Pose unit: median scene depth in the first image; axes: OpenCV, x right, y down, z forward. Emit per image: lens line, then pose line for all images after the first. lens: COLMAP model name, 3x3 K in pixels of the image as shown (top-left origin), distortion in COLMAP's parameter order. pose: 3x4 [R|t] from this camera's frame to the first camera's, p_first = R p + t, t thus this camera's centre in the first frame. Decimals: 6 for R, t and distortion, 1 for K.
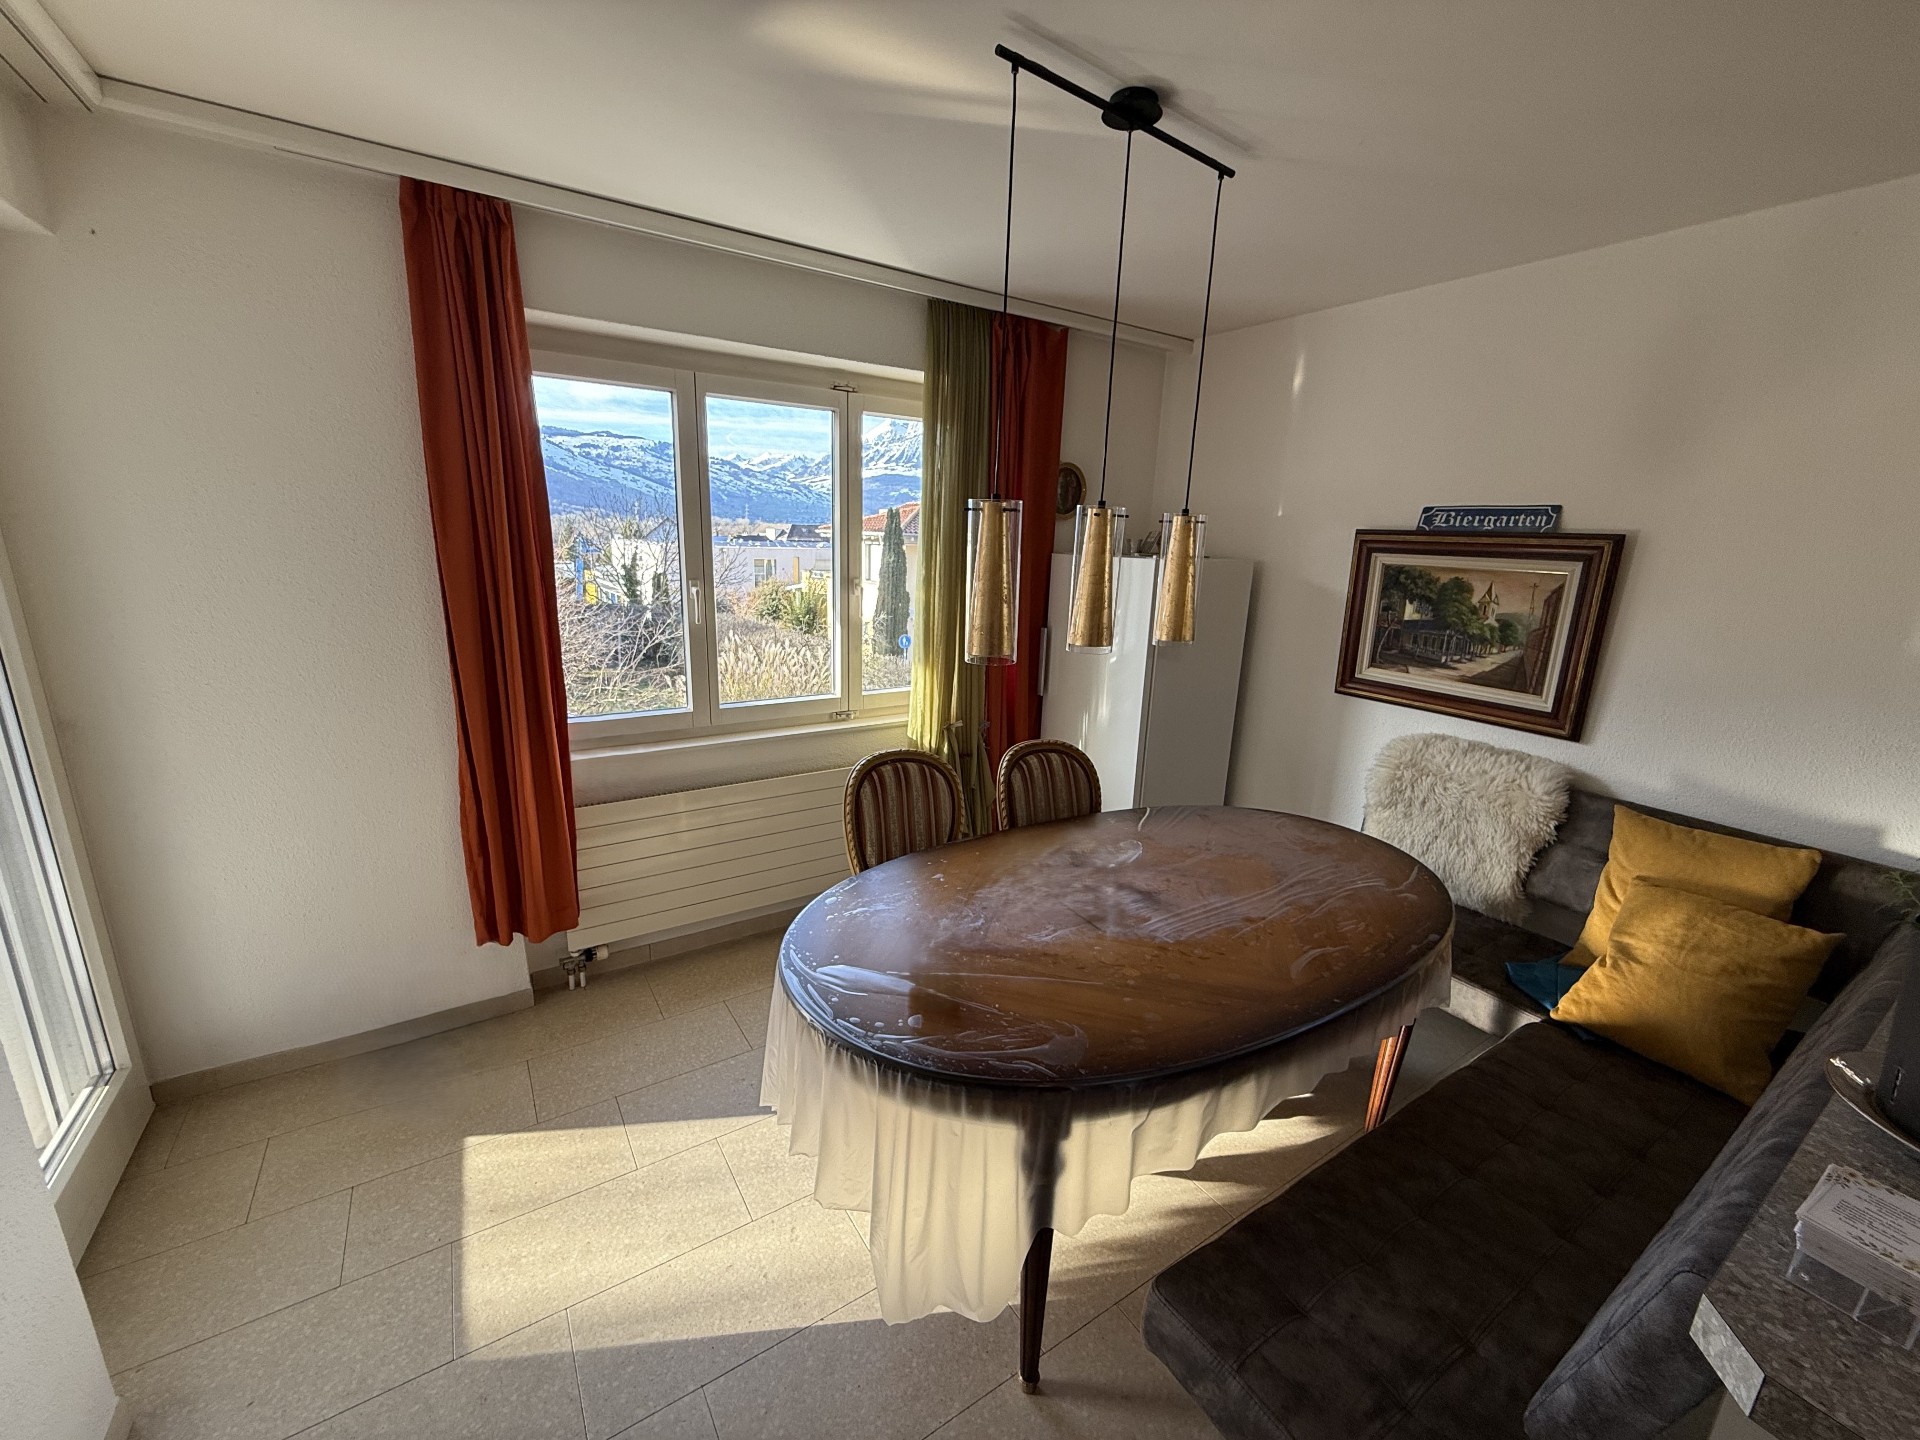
lens RADIAL K [[765.7, 0, 959.8], [0, 765.7, 725.5], [0, 0, 1]] dist [-0.000425, 0.000598]
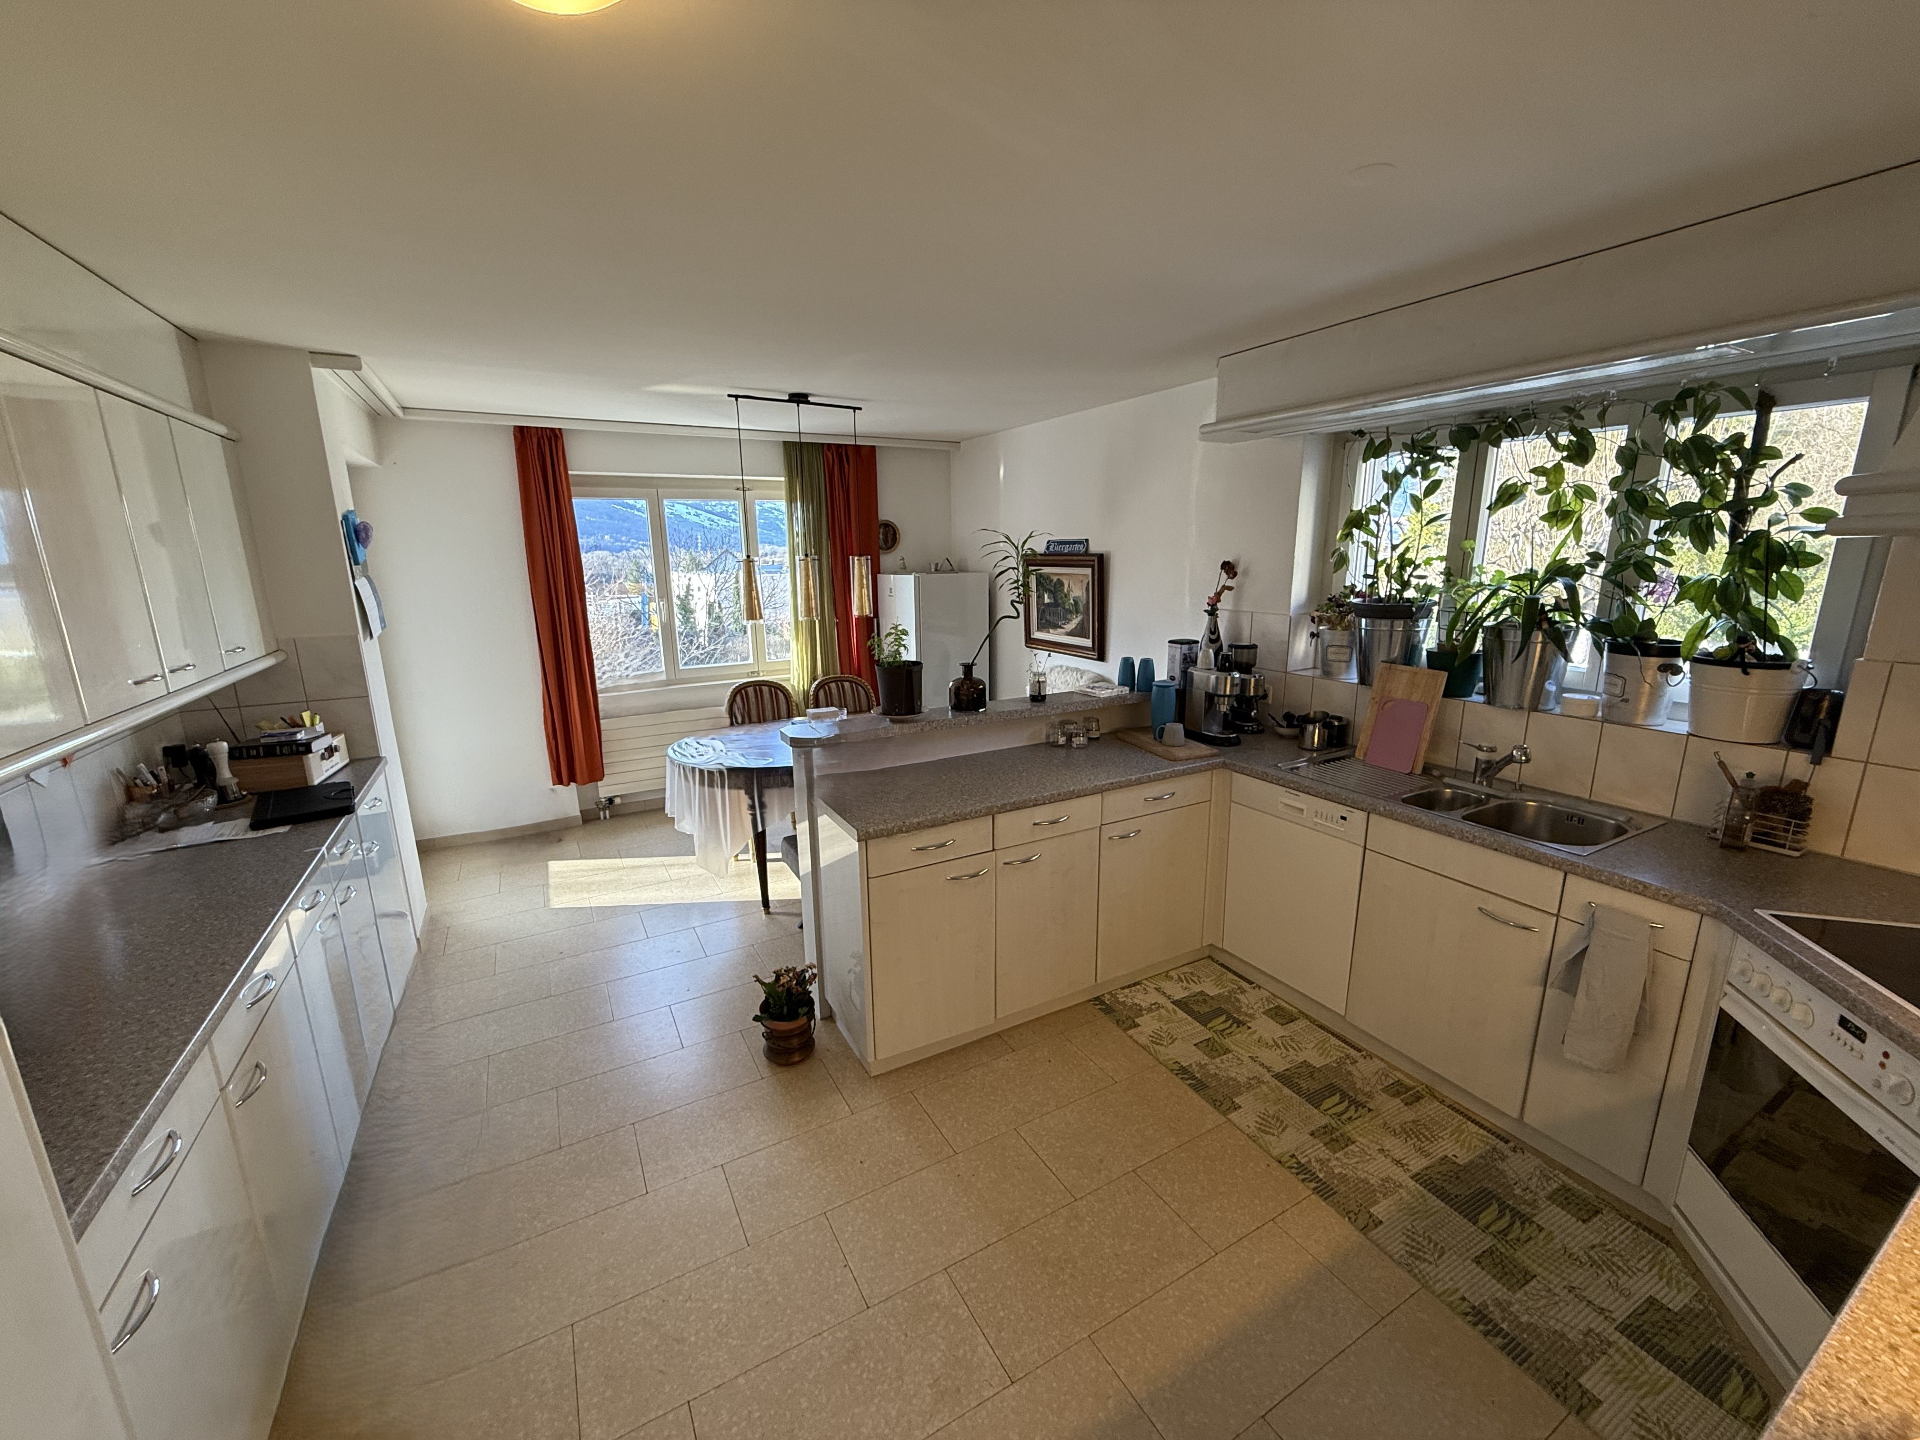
lens RADIAL K [[765.7, 0, 960.5], [0, 765.7, 724.3], [0, 0, 1]] dist [-0.000425, 0.000598]
pose [[0.996545, -0.031306, -0.076922, 0.547499], [0.029483, 0.999259, -0.024729, 0.196357], [0.077639, 0.022376, 0.996730, -0.848889]]
